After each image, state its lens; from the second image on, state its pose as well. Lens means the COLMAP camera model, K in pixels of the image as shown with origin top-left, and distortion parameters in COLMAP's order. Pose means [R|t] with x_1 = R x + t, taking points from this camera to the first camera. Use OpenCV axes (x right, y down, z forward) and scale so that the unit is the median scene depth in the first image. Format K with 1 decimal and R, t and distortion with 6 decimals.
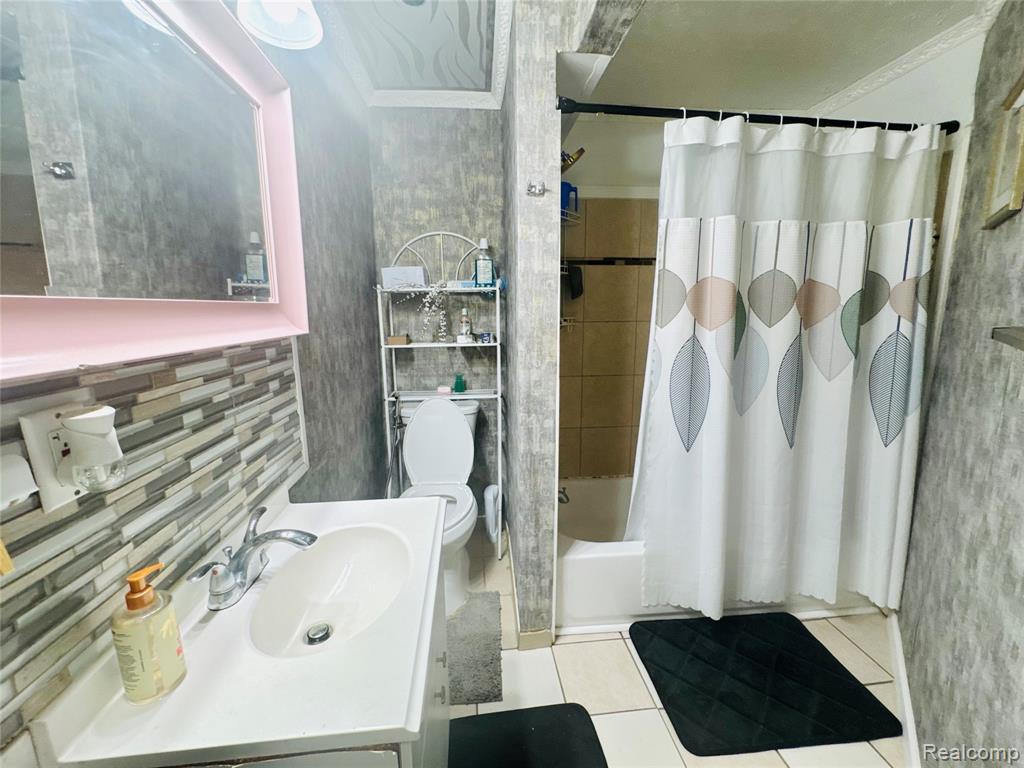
lens RADIAL K [[414.5, 0, 513.3], [0, 414.5, 383.3], [0, 0, 1]] dist [-0.004443, 0.000563]
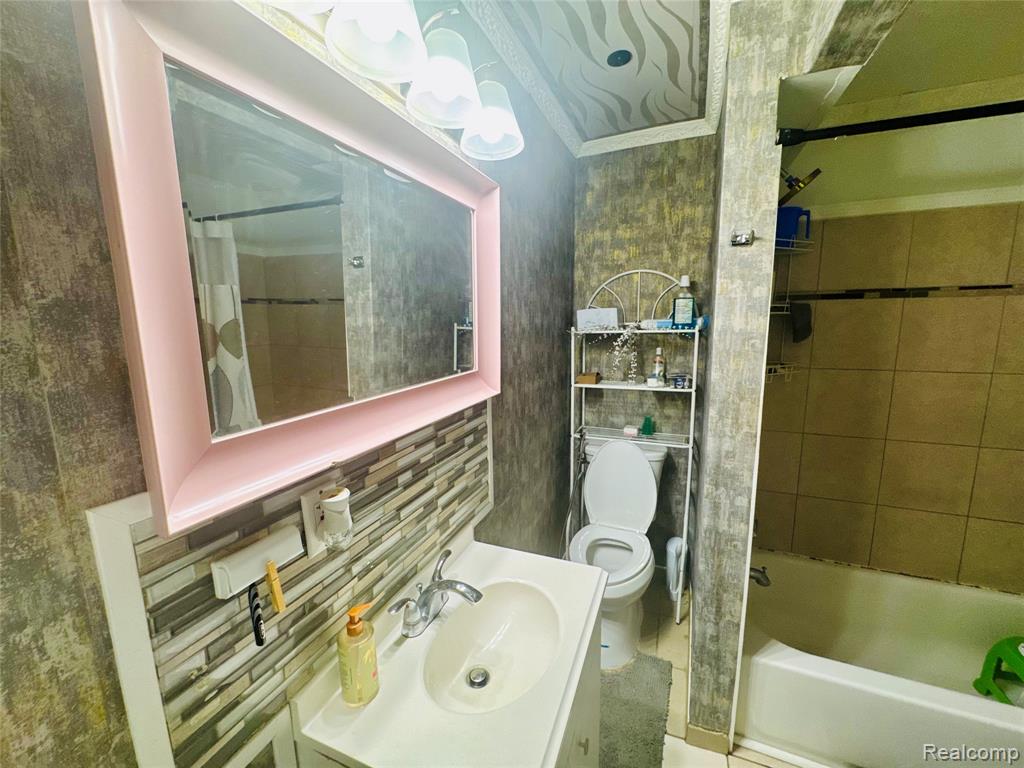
lens RADIAL K [[414.5, 0, 511.5], [0, 414.5, 381.0], [0, 0, 1]] dist [-0.004443, 0.000563]
pose [[0.882378, 0.067362, -0.465694, 0.049662], [-0.075549, 0.997141, 0.001088, -0.125813], [0.464436, 0.034223, 0.884945, 0.002343]]
